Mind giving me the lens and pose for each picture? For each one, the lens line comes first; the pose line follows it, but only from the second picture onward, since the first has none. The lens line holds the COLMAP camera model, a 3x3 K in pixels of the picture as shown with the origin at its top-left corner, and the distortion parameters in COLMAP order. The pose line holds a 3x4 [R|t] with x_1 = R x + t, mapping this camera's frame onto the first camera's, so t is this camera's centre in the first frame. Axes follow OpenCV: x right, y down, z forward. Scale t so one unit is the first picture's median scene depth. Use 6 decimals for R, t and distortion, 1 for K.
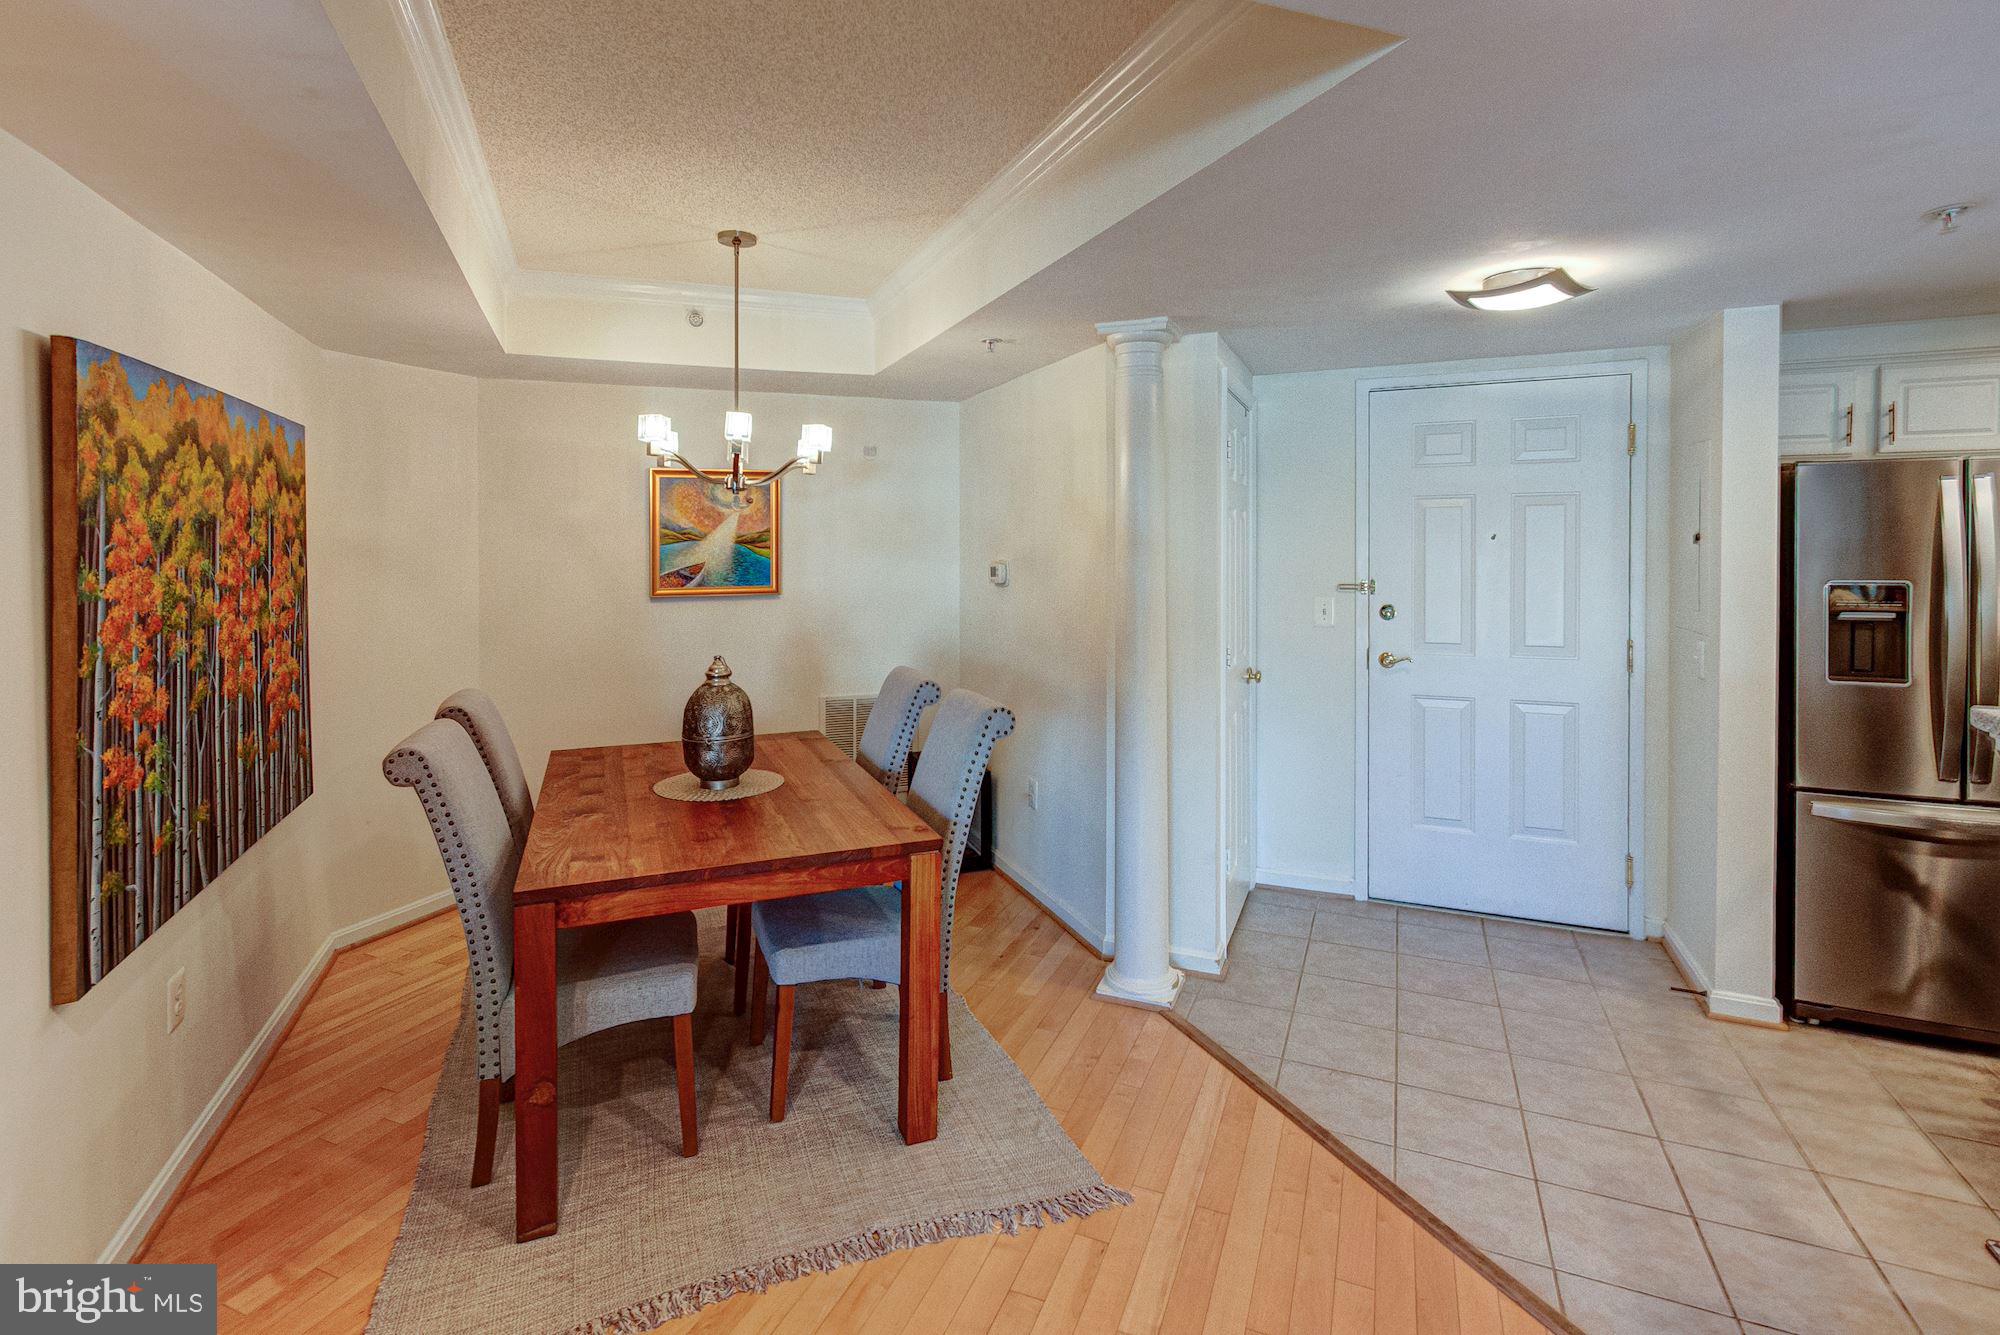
lens RADIAL K [[944.1, 0, 952.1], [0, 944.1, 557.0], [0, 0, 1]] dist [0.002861, 0.000126]
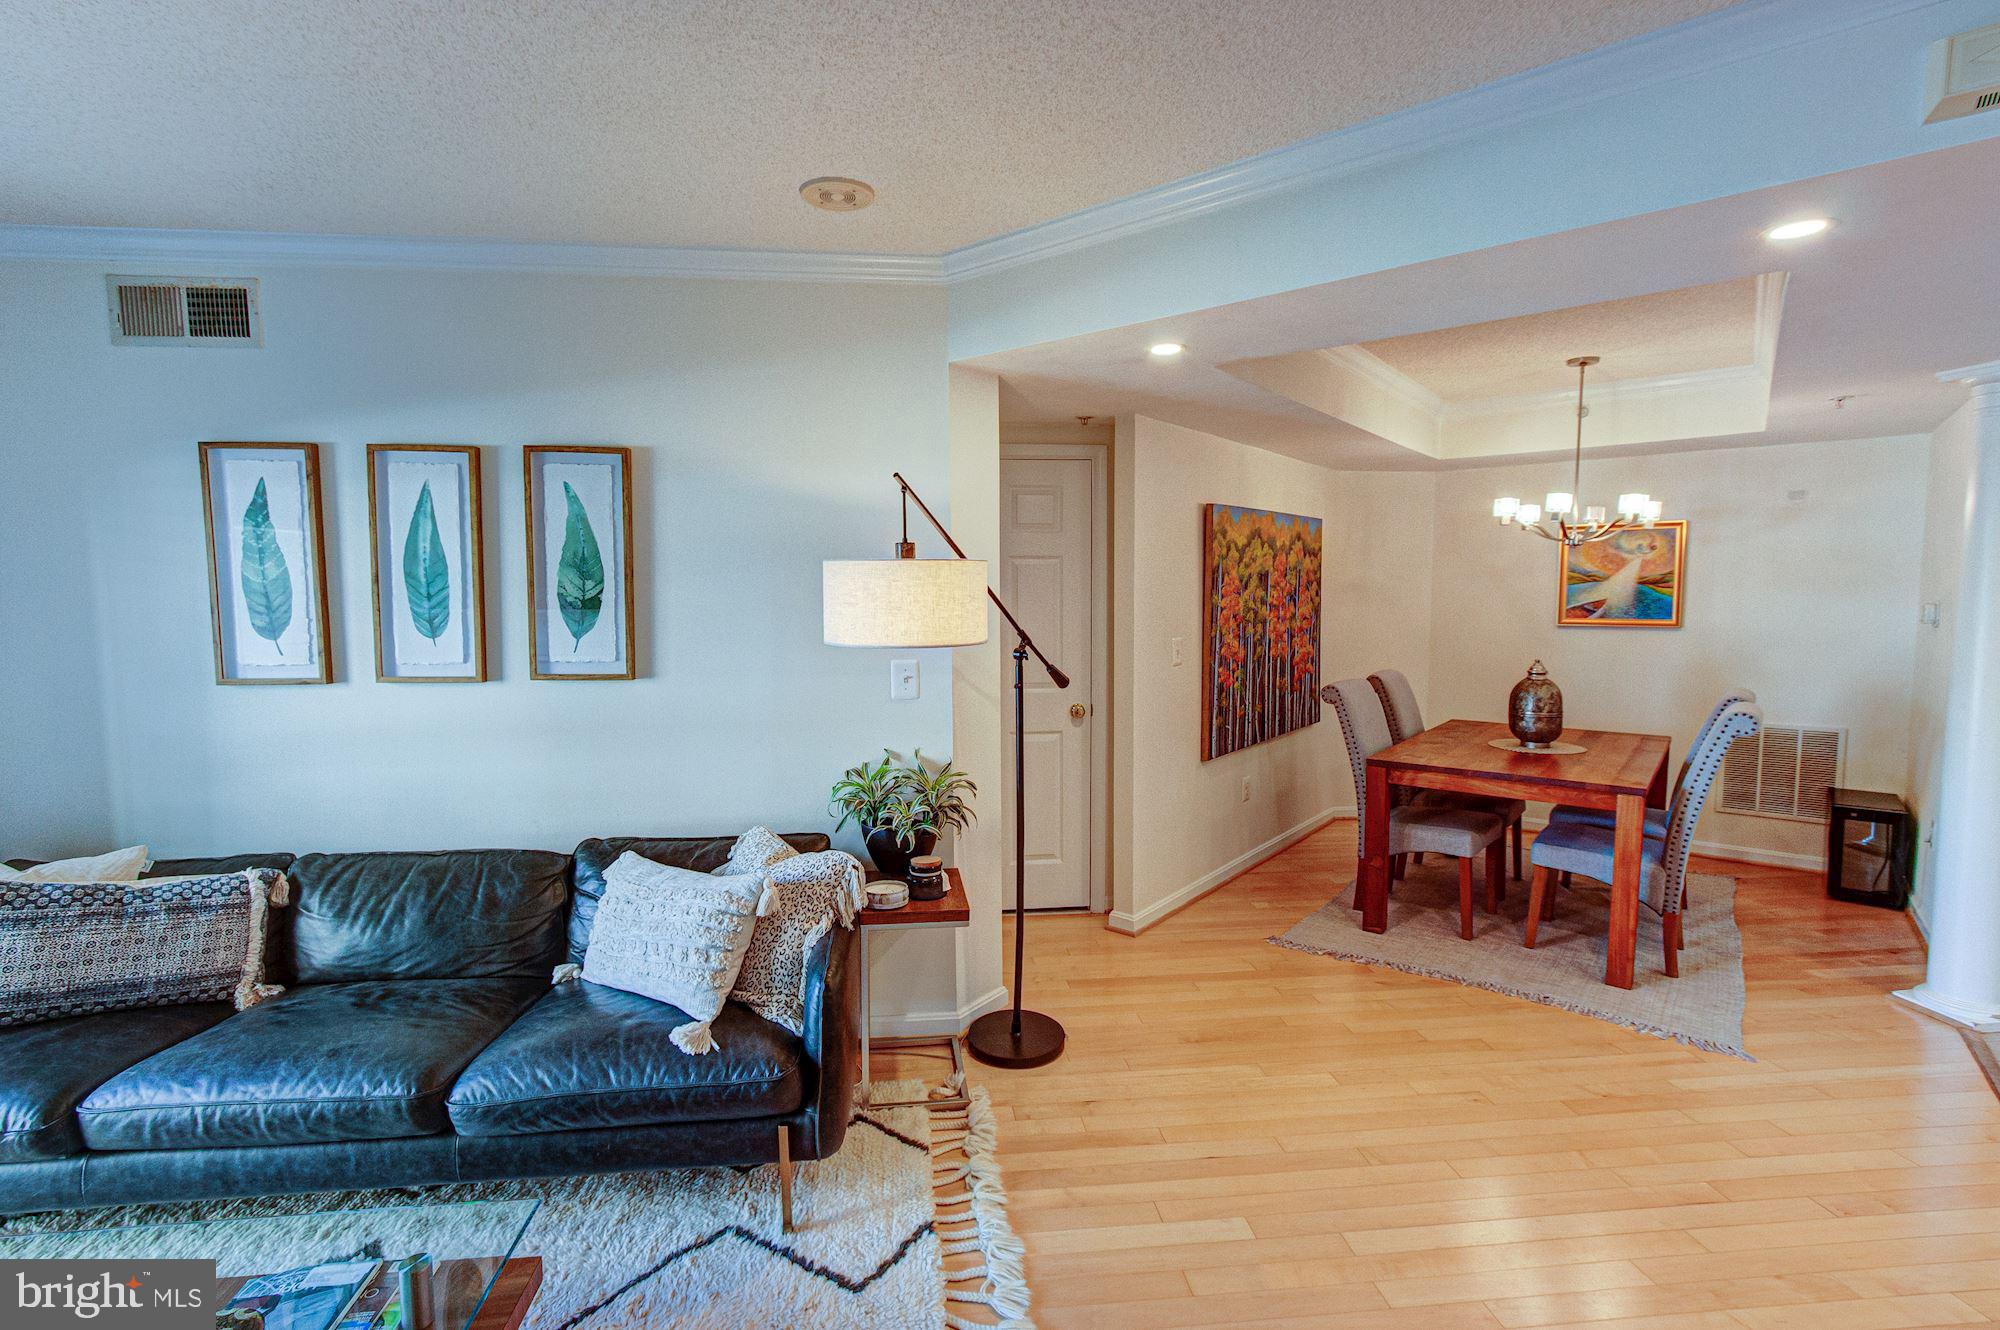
lens RADIAL K [[944.1, 0, 1001.4], [0, 944.1, 660.1], [0, 0, 1]] dist [0.002861, 0.000126]
pose [[0.514193, 0.067369, -0.855024, 0.613894], [-0.011258, 0.997355, 0.071814, 0.008960], [0.857600, -0.027300, 0.513591, -0.505298]]
